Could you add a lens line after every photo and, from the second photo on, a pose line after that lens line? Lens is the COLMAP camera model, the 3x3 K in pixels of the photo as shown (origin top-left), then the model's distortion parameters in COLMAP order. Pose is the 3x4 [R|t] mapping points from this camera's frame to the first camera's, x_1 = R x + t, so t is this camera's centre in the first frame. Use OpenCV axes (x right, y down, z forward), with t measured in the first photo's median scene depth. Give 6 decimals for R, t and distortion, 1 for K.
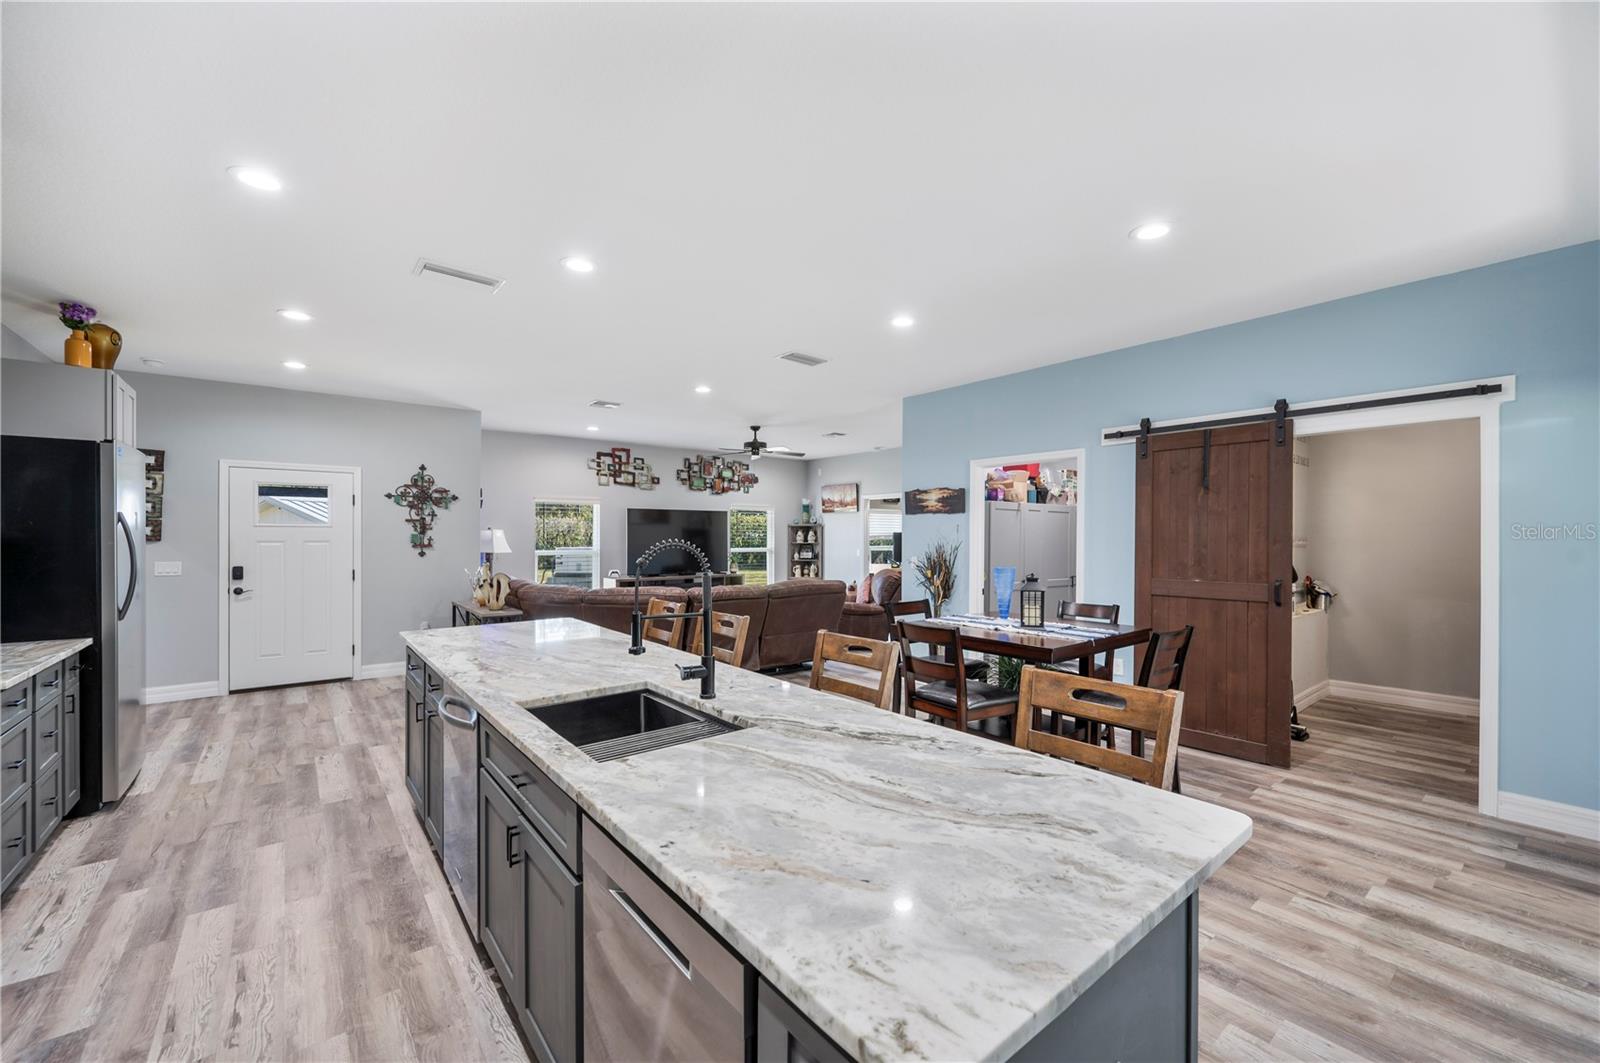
lens RADIAL K [[635.0, 0, 803.7], [0, 635.0, 537.0], [0, 0, 1]] dist [0.001395, 0.000534]
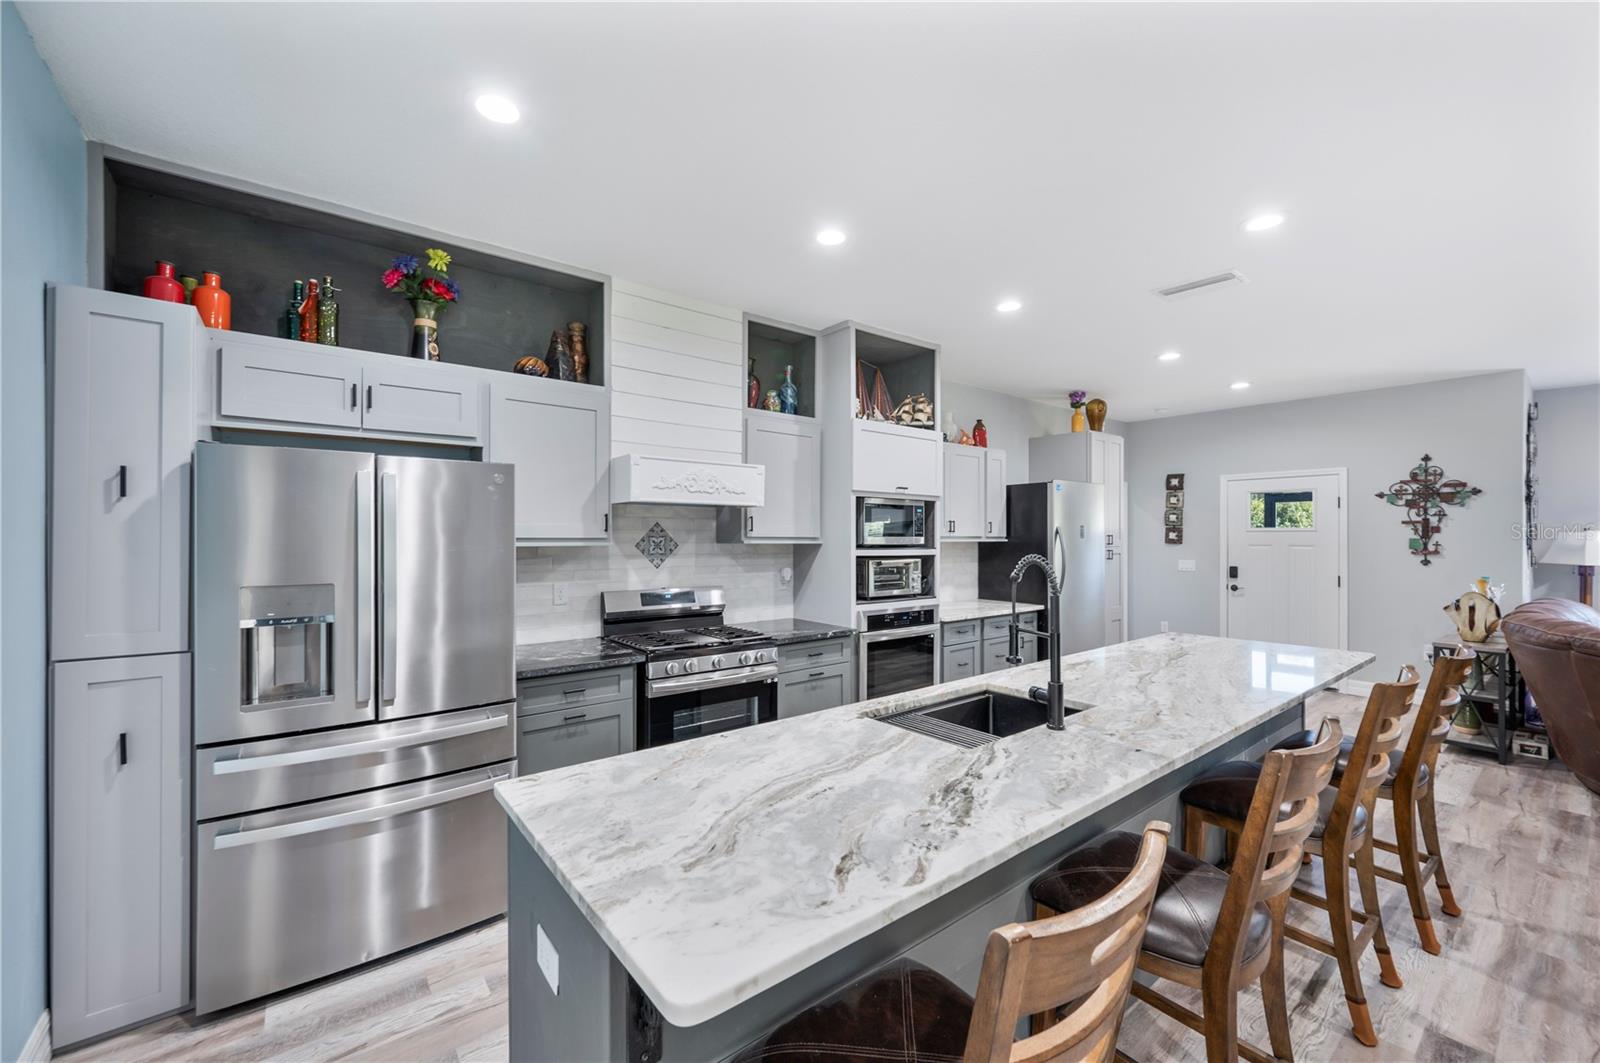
lens RADIAL K [[635.0, 0, 803.7], [0, 635.0, 533.6], [0, 0, 1]] dist [0.001395, 0.000534]
pose [[-0.009358, -0.003305, -0.999951, 0.233659], [-0.000077, 0.999995, -0.003305, -0.007896], [0.999956, 0.000046, -0.009359, 0.194420]]
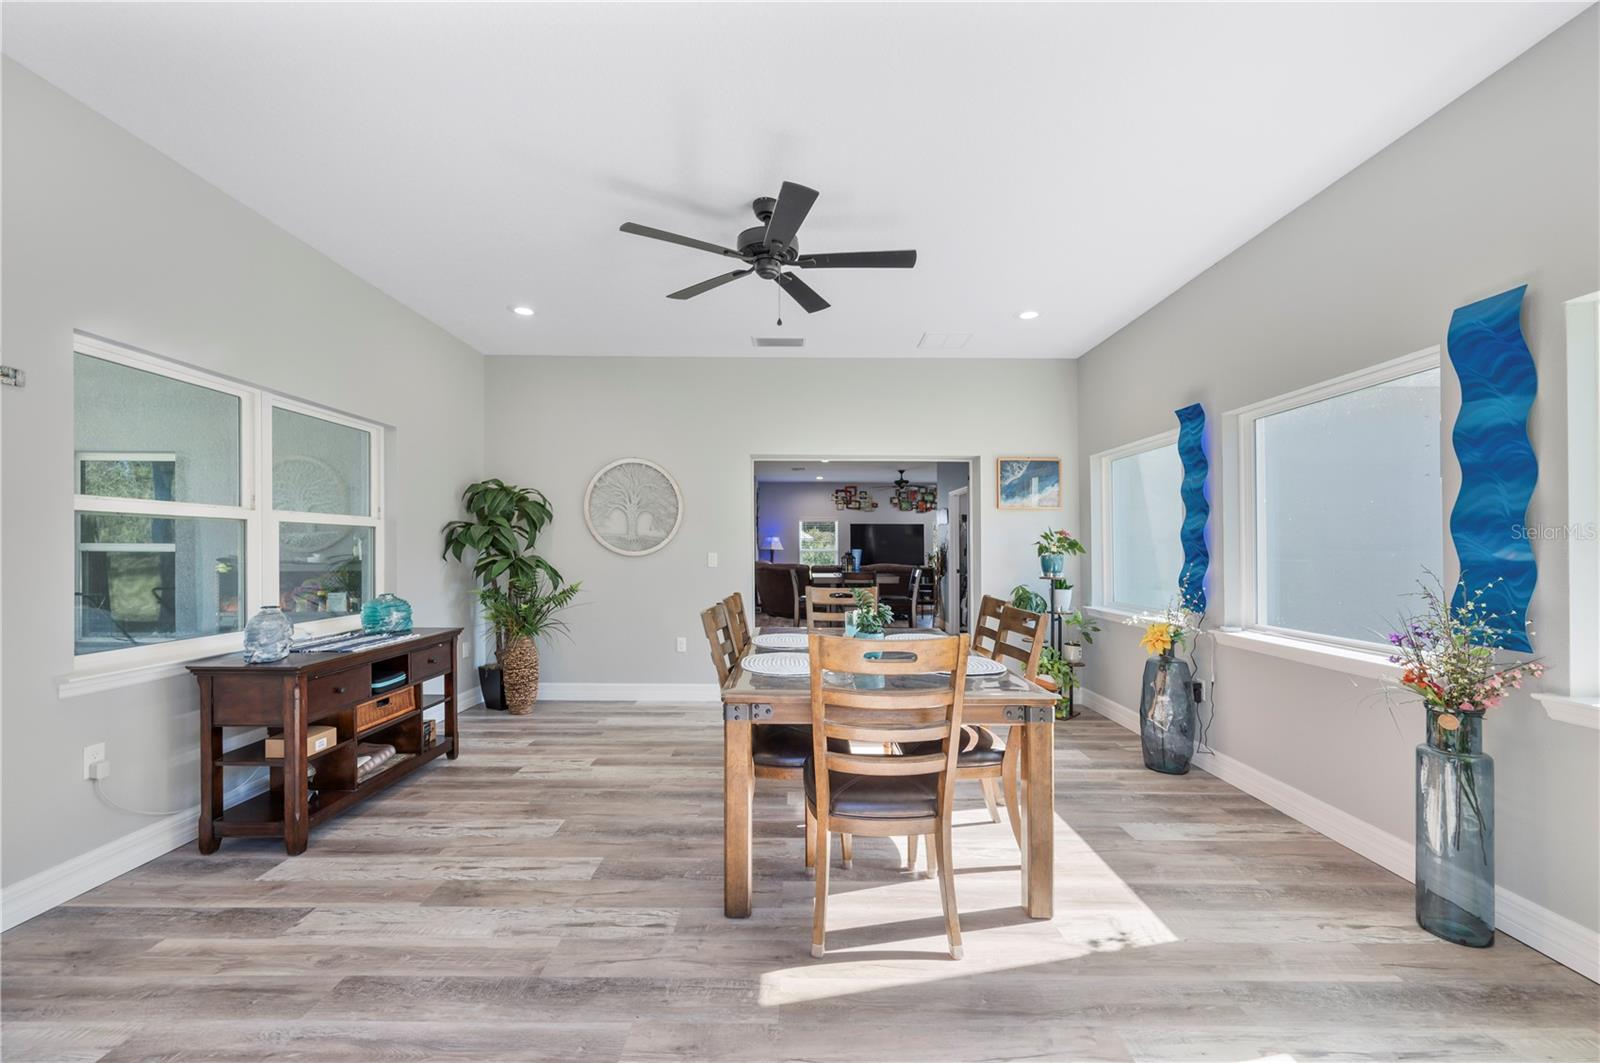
lens RADIAL K [[635.0, 0, 800.1], [0, 635.0, 539.8], [0, 0, 1]] dist [0.001395, 0.000534]
pose [[0.770523, -0.001499, -0.637411, 0.865043], [-0.006996, 0.999917, -0.010809, 0.018405], [0.637374, 0.012788, 0.770448, -0.427061]]
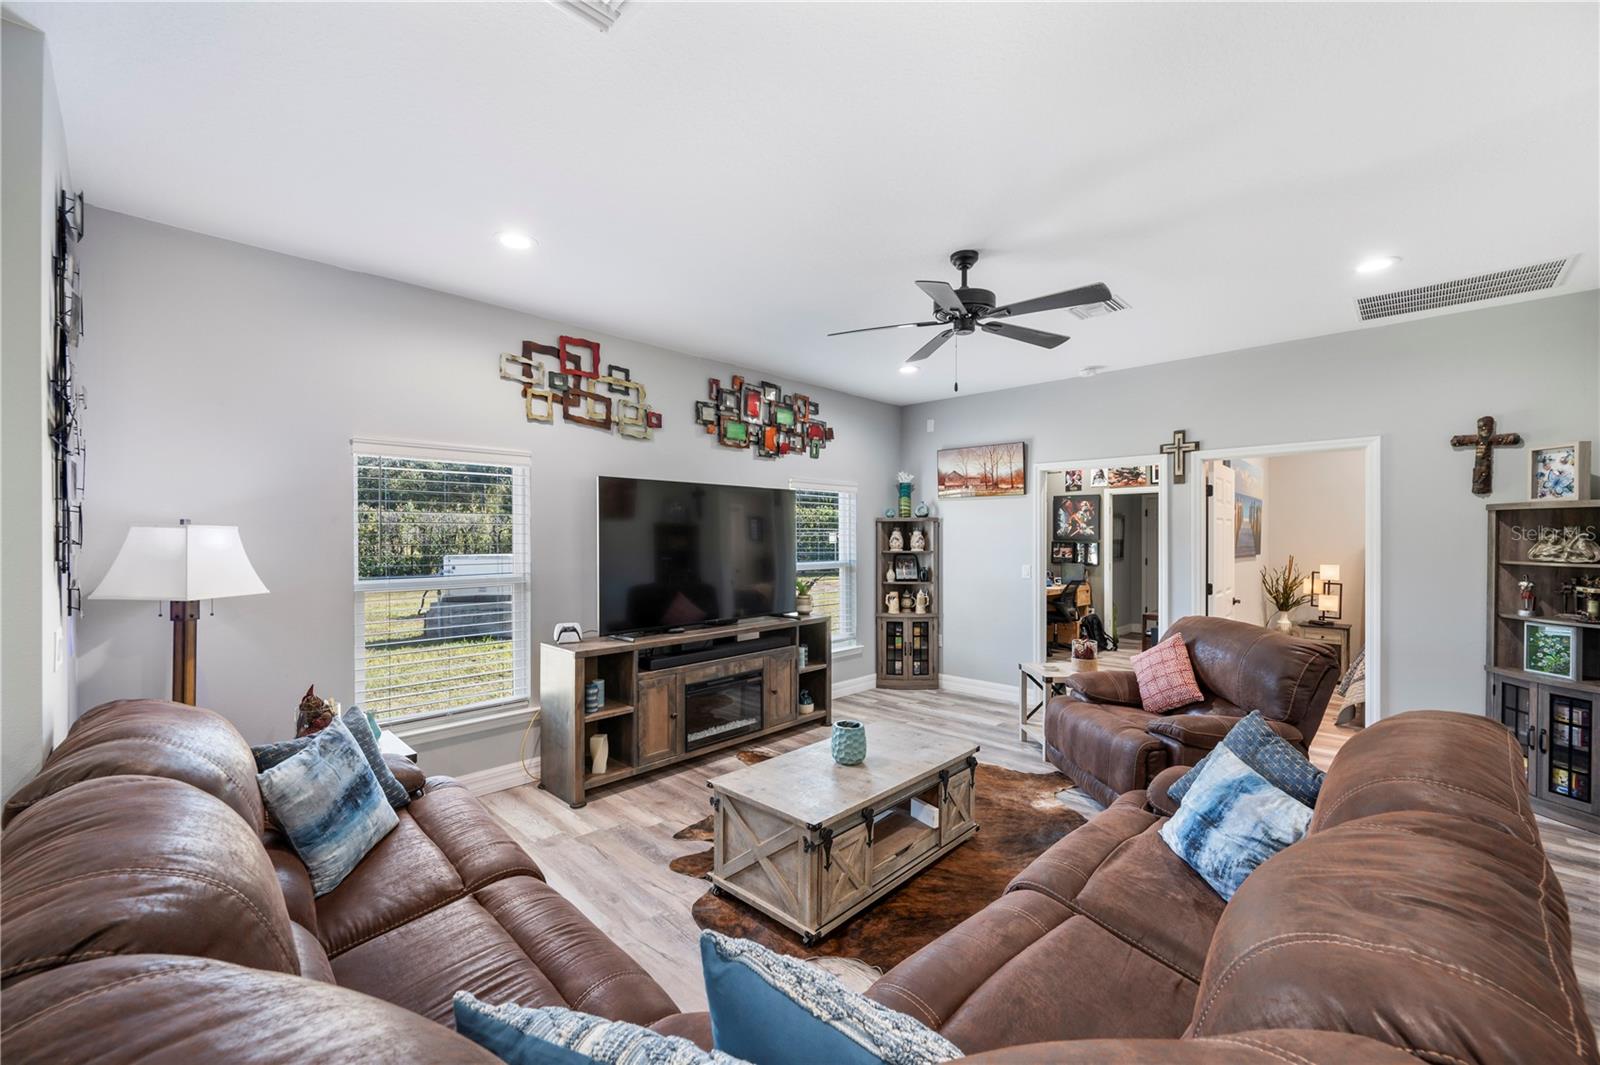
lens RADIAL K [[635.0, 0, 790.6], [0, 635.0, 536.2], [0, 0, 1]] dist [0.001395, 0.000534]
pose [[0.994480, 0.000506, 0.104930, -0.260123], [-0.000662, 0.999999, 0.001448, -0.008240], [-0.104929, -0.001509, 0.994479, 0.758310]]
